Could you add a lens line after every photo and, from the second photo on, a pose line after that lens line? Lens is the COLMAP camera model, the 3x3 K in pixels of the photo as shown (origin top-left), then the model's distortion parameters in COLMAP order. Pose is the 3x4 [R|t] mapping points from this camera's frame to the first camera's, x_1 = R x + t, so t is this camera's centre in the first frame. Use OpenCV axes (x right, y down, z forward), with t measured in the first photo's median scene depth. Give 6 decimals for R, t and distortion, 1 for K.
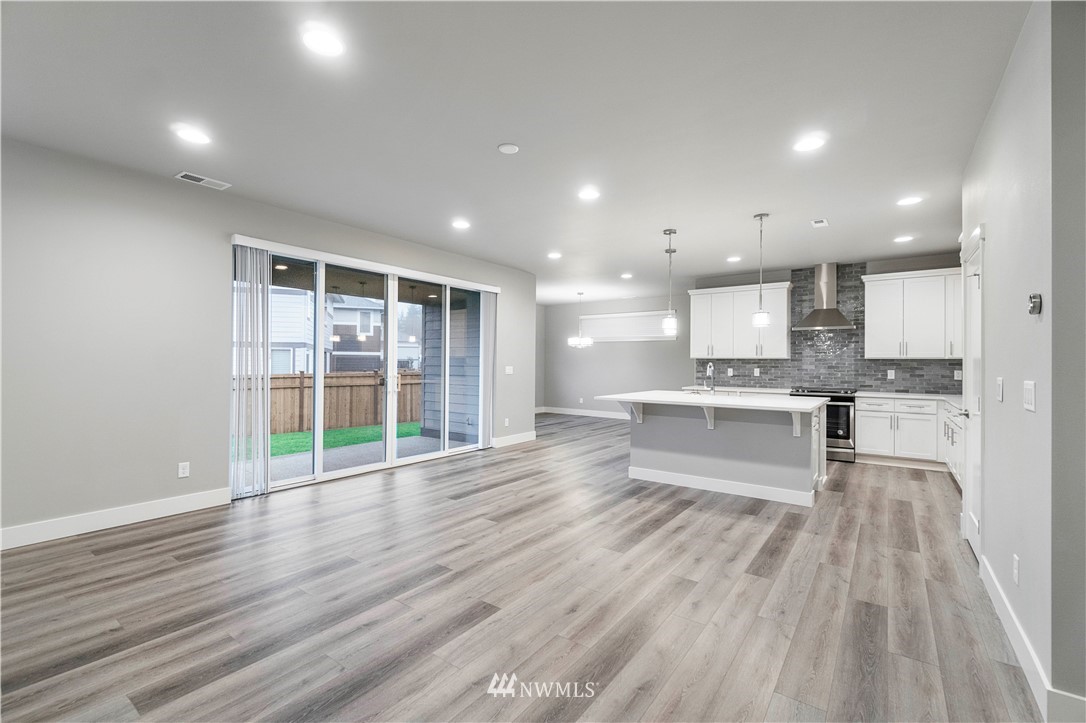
lens RADIAL K [[478.2, 0, 540.7], [0, 478.2, 357.8], [0, 0, 1]] dist [-0.003979, -0.000165]
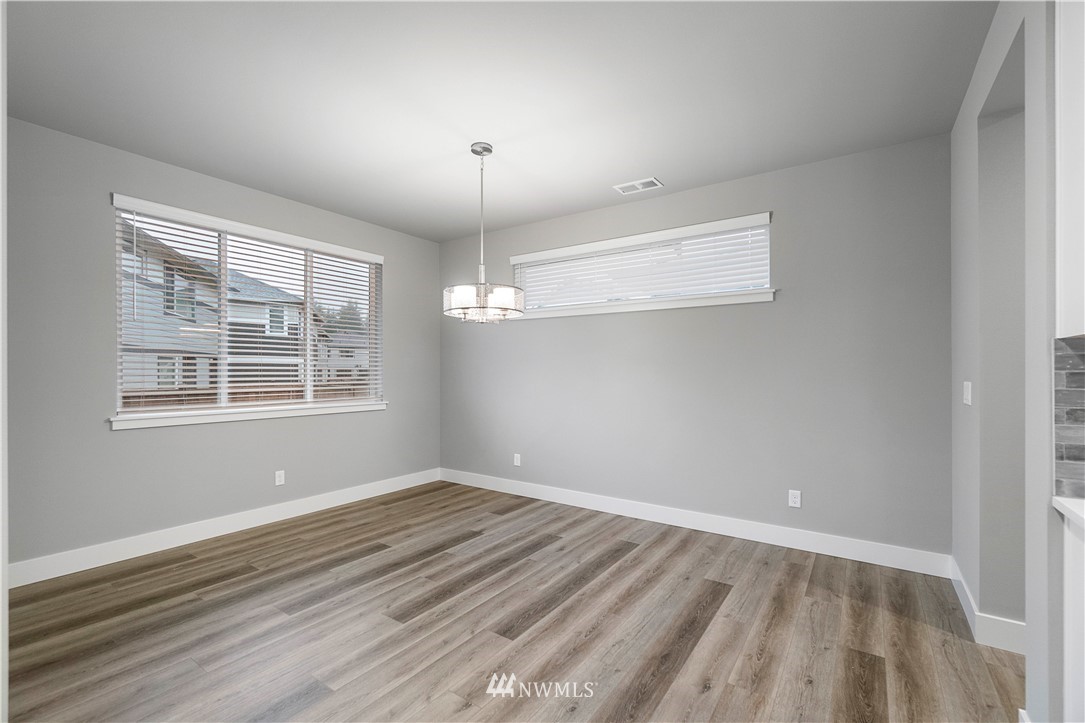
lens RADIAL K [[477.8, 0, 521.0], [0, 477.8, 369.3], [0, 0, 1]] dist [-0.003979, -0.000165]
pose [[0.999966, -0.003817, 0.007340, 0.214982], [0.003728, 0.999920, 0.012082, 0.016174], [-0.007386, -0.012054, 0.999900, 1.343429]]
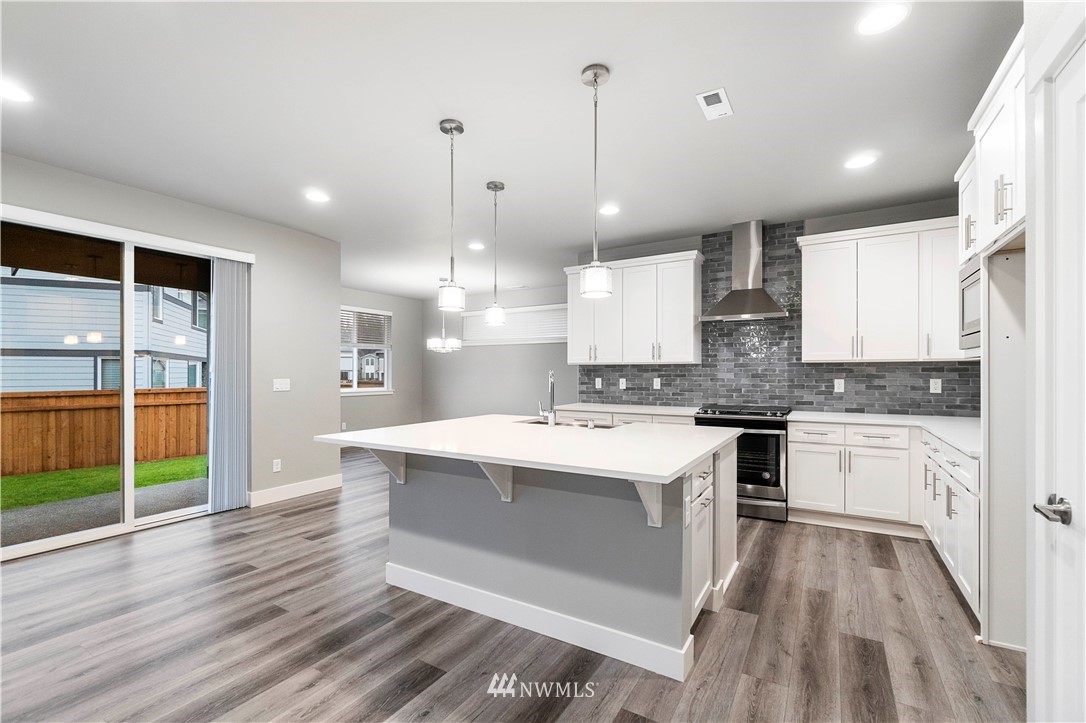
lens RADIAL K [[478.2, 0, 539.5], [0, 478.2, 372.2], [0, 0, 1]] dist [-0.003979, -0.000165]
pose [[0.996753, -0.009205, 0.079995, 0.336472], [0.008324, 0.999901, 0.011339, 0.006017], [-0.080091, -0.010636, 0.996731, 0.471664]]
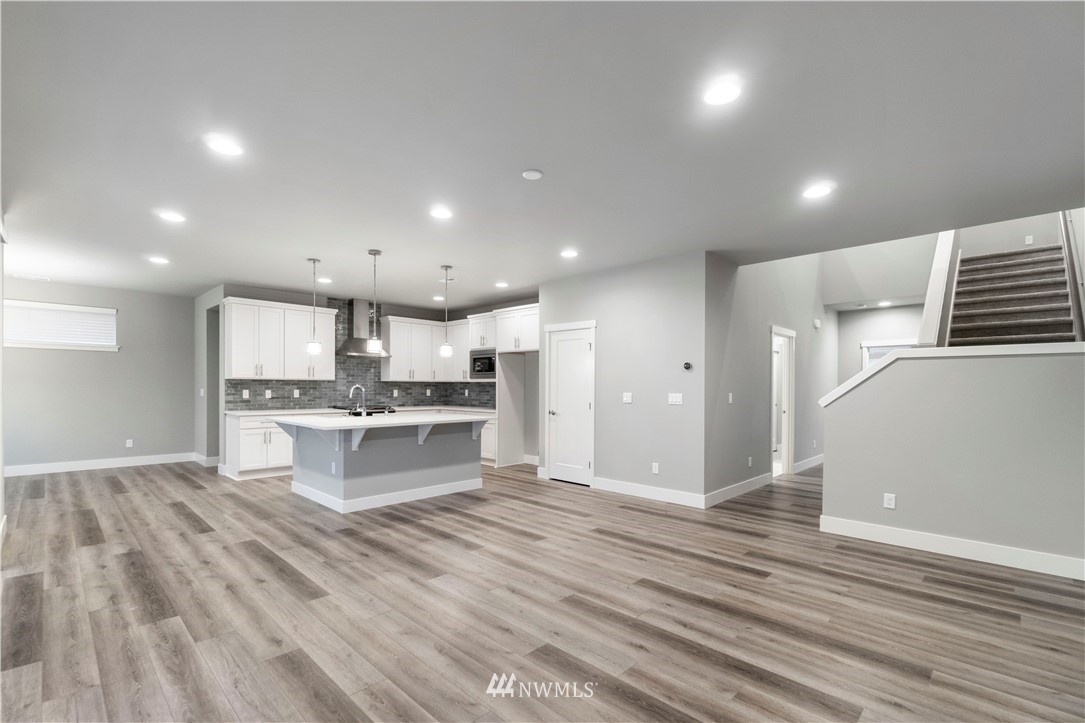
lens RADIAL K [[477.8, 0, 538.9], [0, 477.8, 392.9], [0, 0, 1]] dist [-0.003979, -0.000165]
pose [[0.138854, -0.019358, 0.990124, -0.690475], [-0.017005, 0.999615, 0.021928, -0.002241], [-0.990167, -0.019882, 0.138471, 0.546192]]
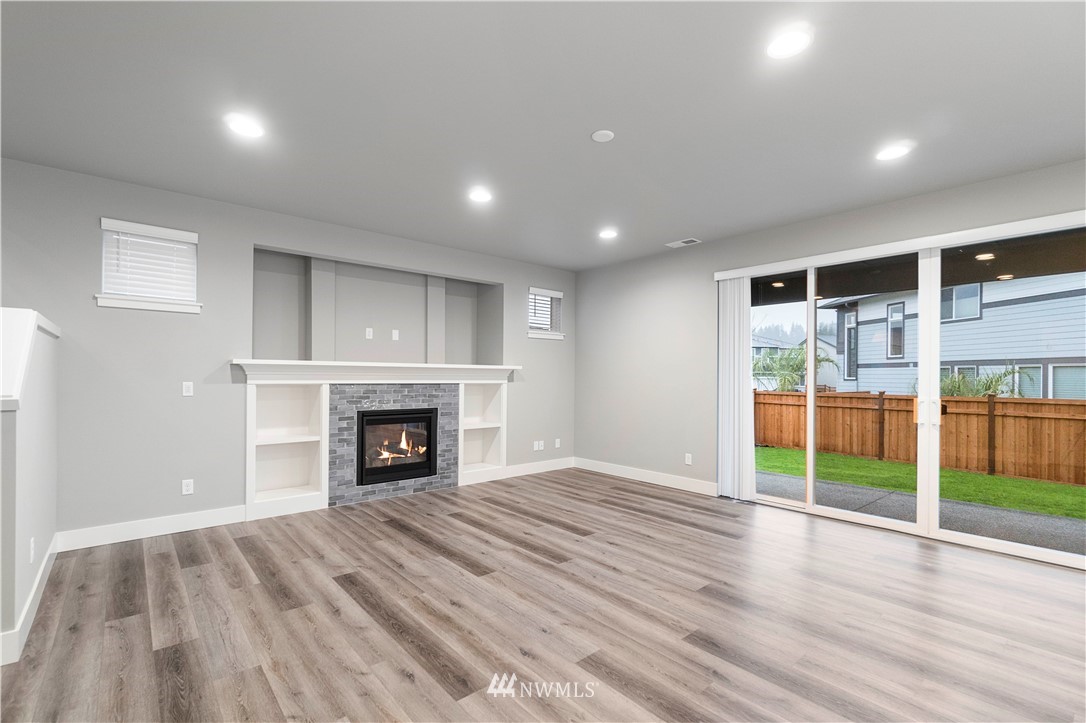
lens RADIAL K [[478.2, 0, 535.9], [0, 478.2, 394.7], [0, 0, 1]] dist [-0.003979, -0.000165]
pose [[-0.233277, 0.024830, -0.972093, 0.524650], [0.001311, 0.999681, 0.025220, 0.012037], [0.972409, 0.004609, -0.233236, 0.700650]]
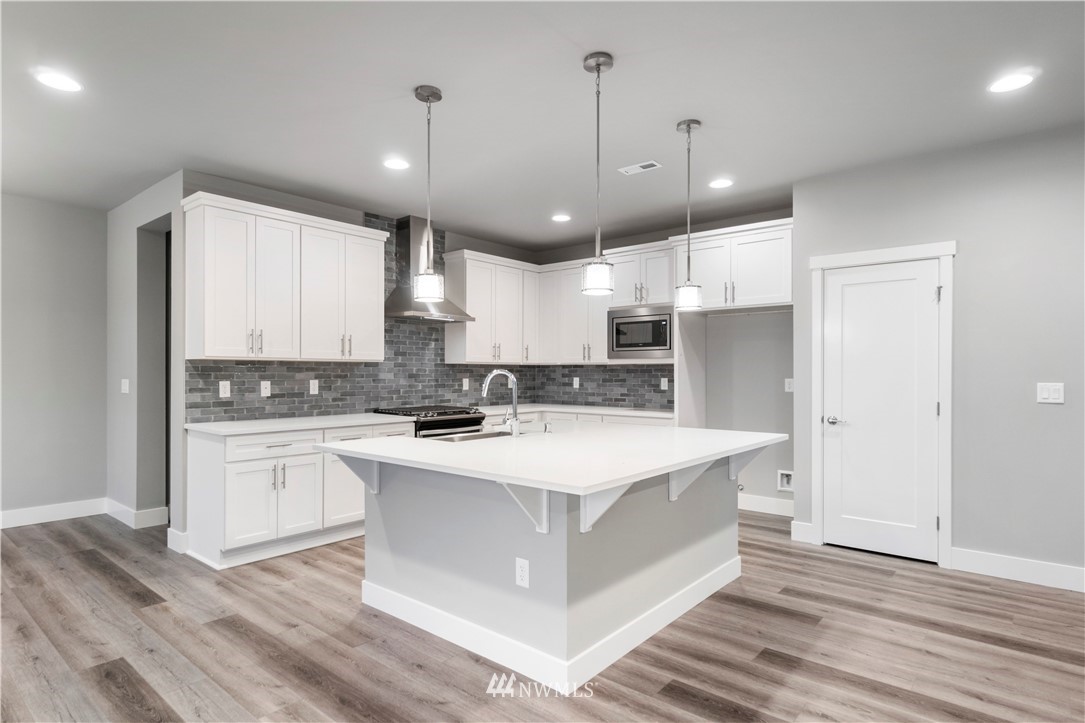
lens RADIAL K [[577.5, 0, 545.8], [0, 577.5, 373.1], [0, 0, 1]] dist [0.003271, -0.000028]
pose [[0.065009, -0.007984, 0.997853, -0.258466], [-0.012544, 0.999882, 0.008817, 0.008667], [-0.997806, -0.013091, 0.064902, 1.052993]]
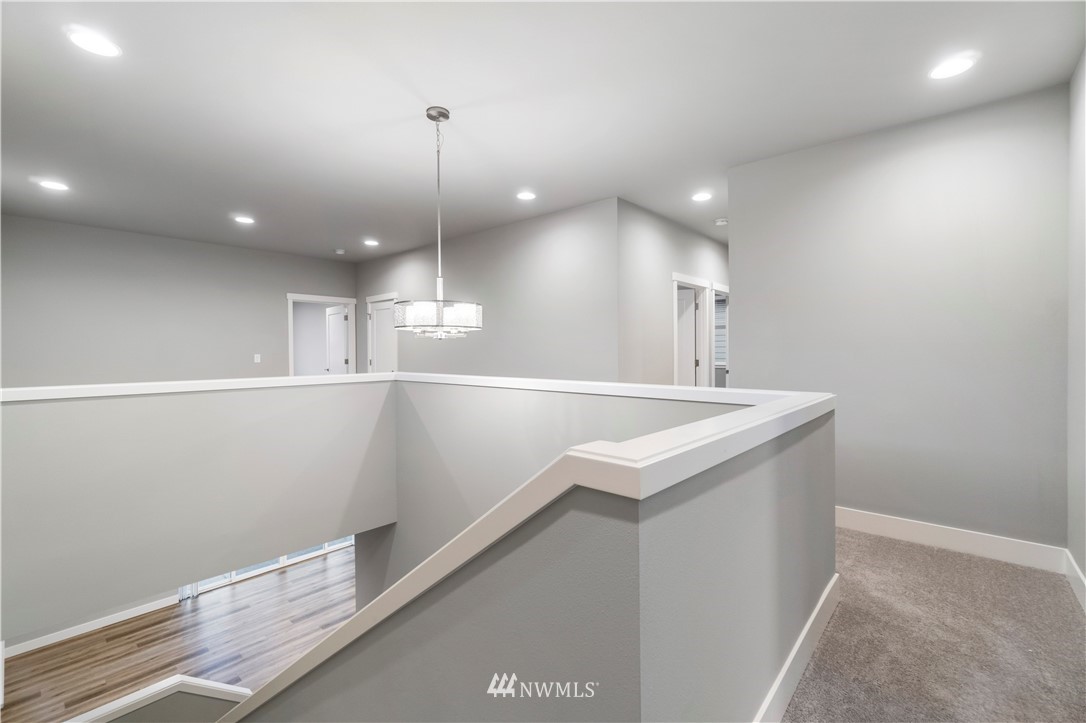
lens RADIAL K [[478.2, 0, 543.5], [0, 478.2, 360.3], [0, 0, 1]] dist [-0.003979, -0.000165]
pose [[0.995810, -0.010238, -0.090874, 0.888497], [0.013318, 0.999355, 0.033354, -0.631647], [0.090474, -0.034424, 0.995304, -0.676925]]
